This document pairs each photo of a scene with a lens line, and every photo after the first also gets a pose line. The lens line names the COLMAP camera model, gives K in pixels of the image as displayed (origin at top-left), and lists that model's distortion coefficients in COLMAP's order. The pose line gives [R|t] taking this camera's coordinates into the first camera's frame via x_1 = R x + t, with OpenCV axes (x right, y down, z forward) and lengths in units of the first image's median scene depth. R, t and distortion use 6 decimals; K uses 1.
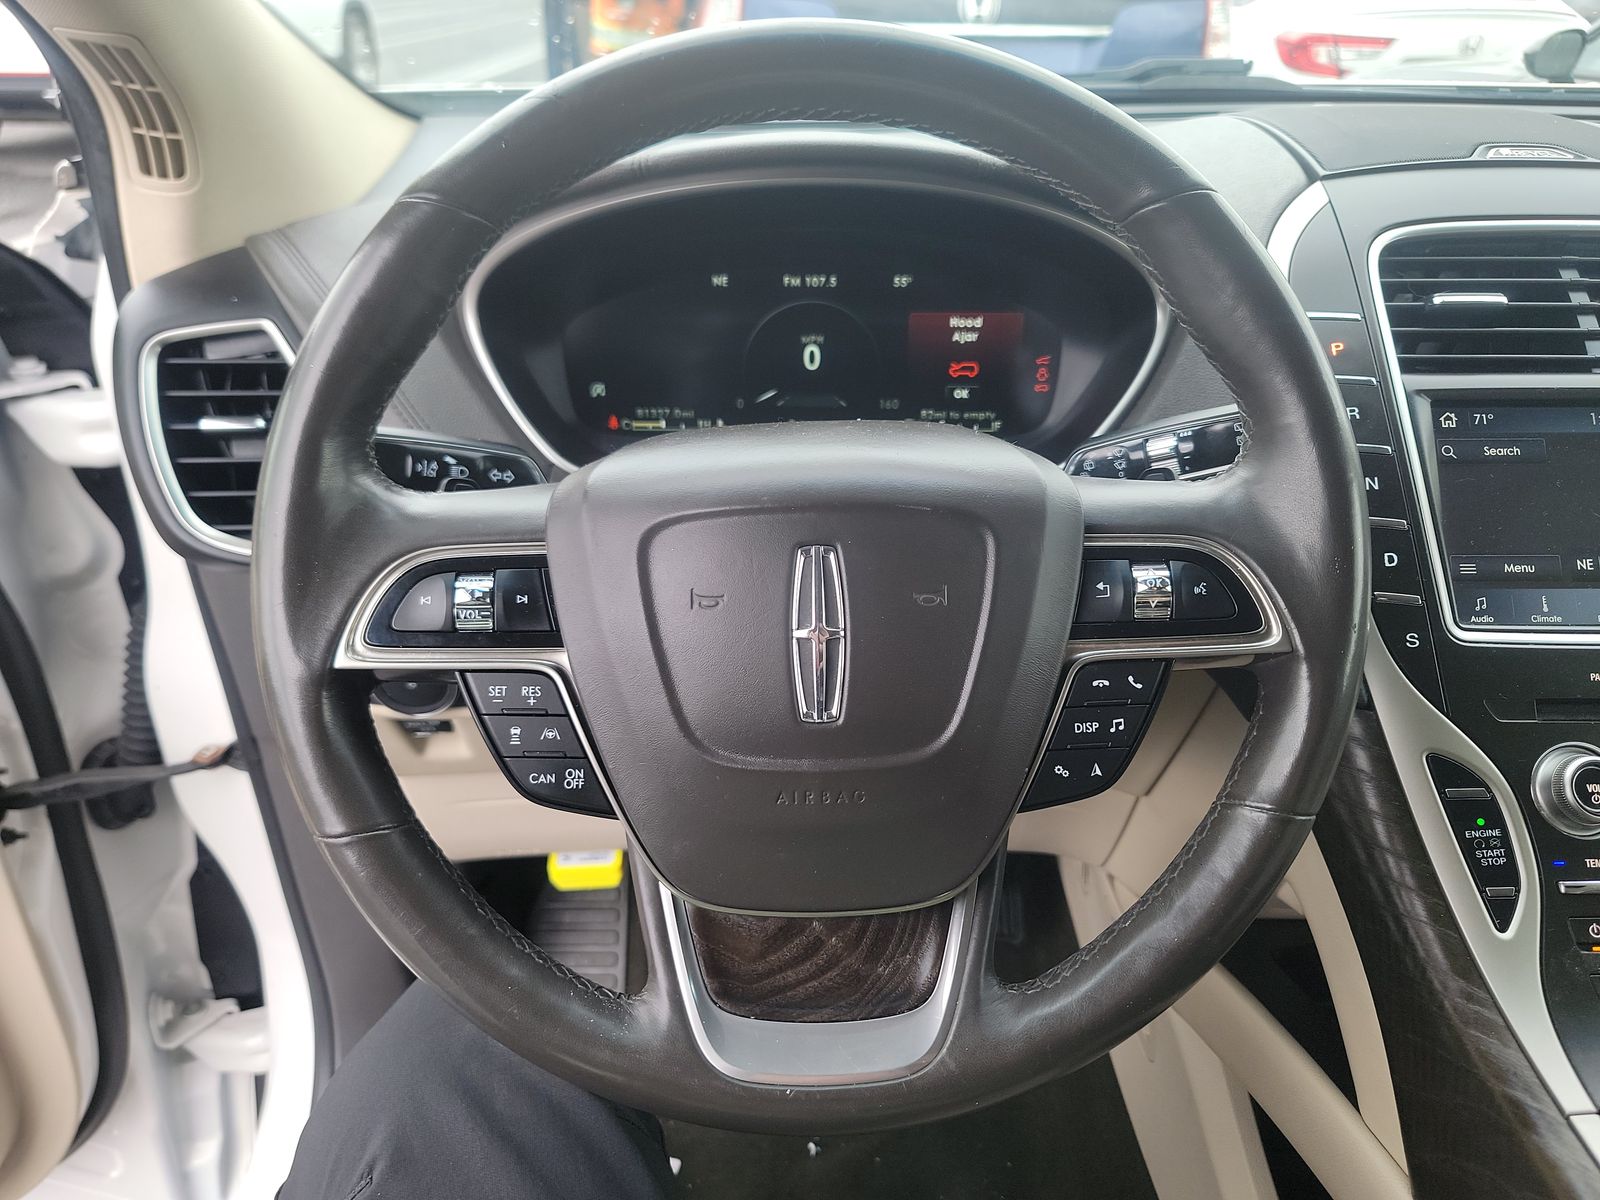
lens RADIAL K [[1149.0, 0, 800.0], [0, 1149.0, 600.0], [0, 0, 1]] dist [0.057099, -0.065325]
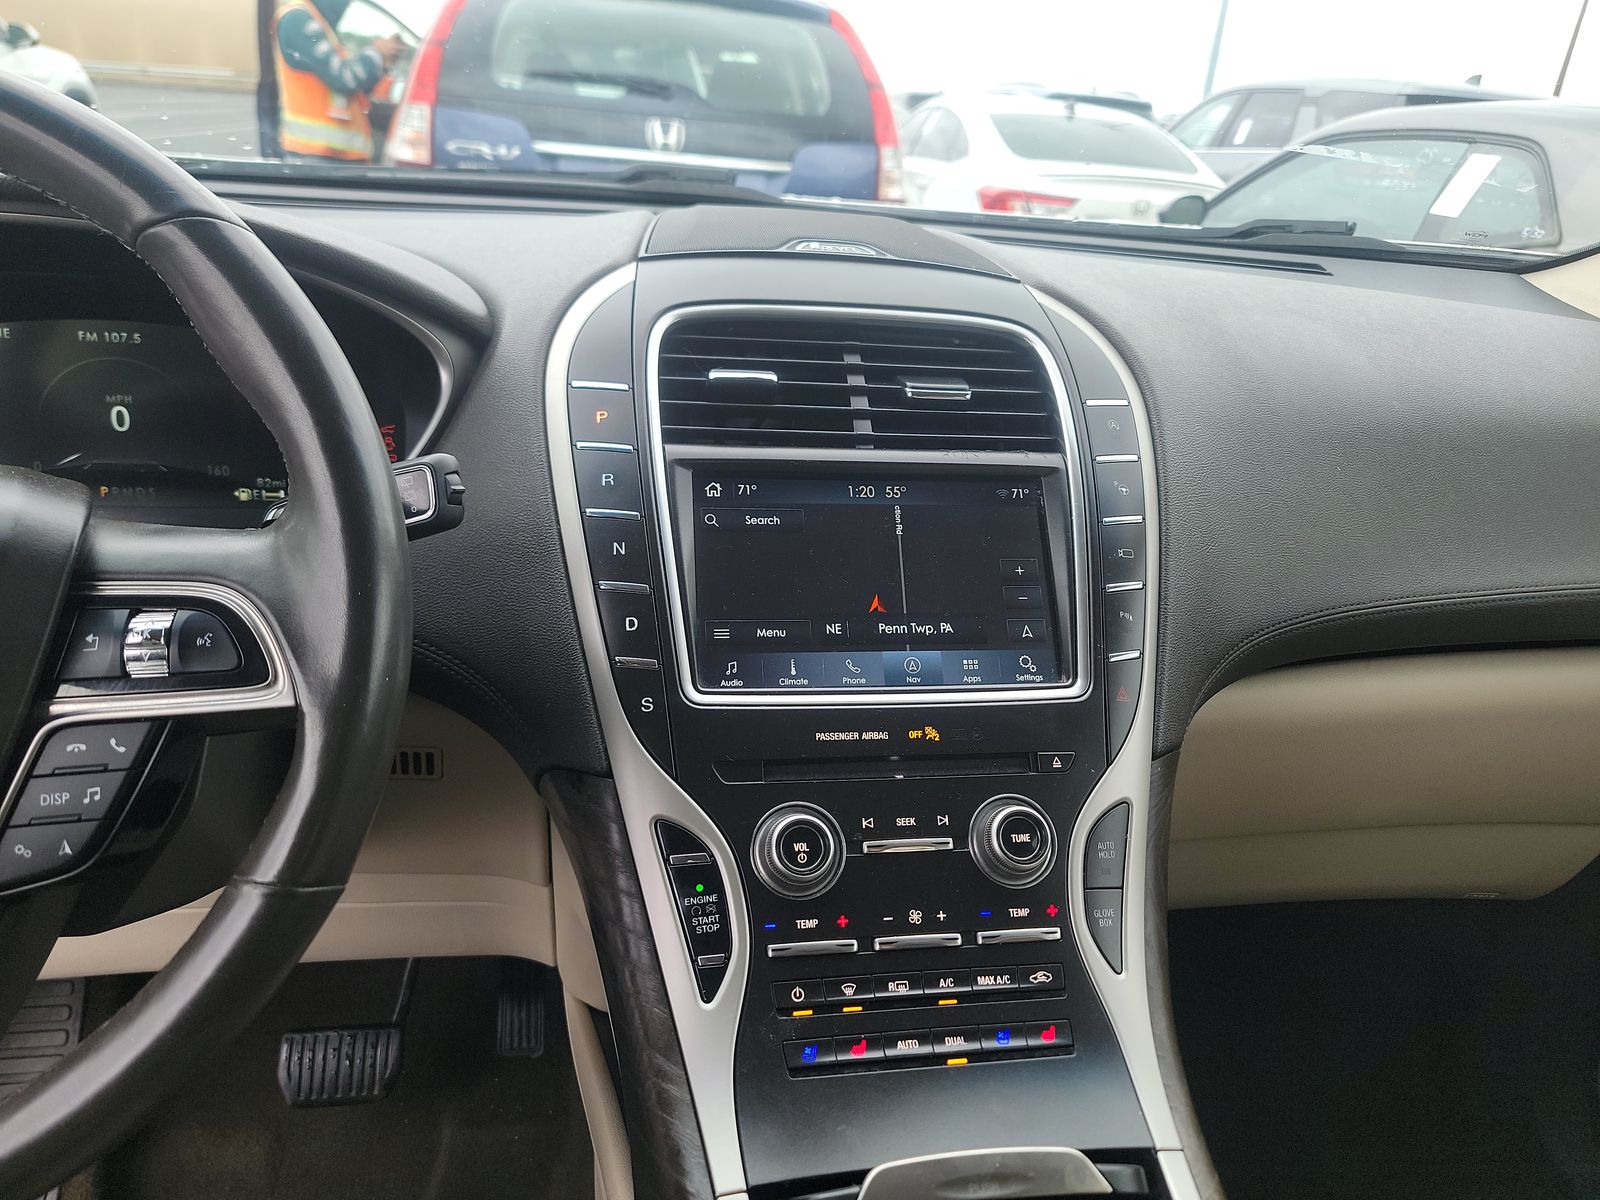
lens RADIAL K [[1149.0, 0, 800.0], [0, 1149.0, 600.0], [0, 0, 1]] dist [0.057099, -0.065325]
pose [[0.980527, -0.003512, 0.196354, 0.445571], [0.022422, 0.995304, -0.094164, 0.039500], [-0.195101, 0.096733, 0.976001, 0.008782]]
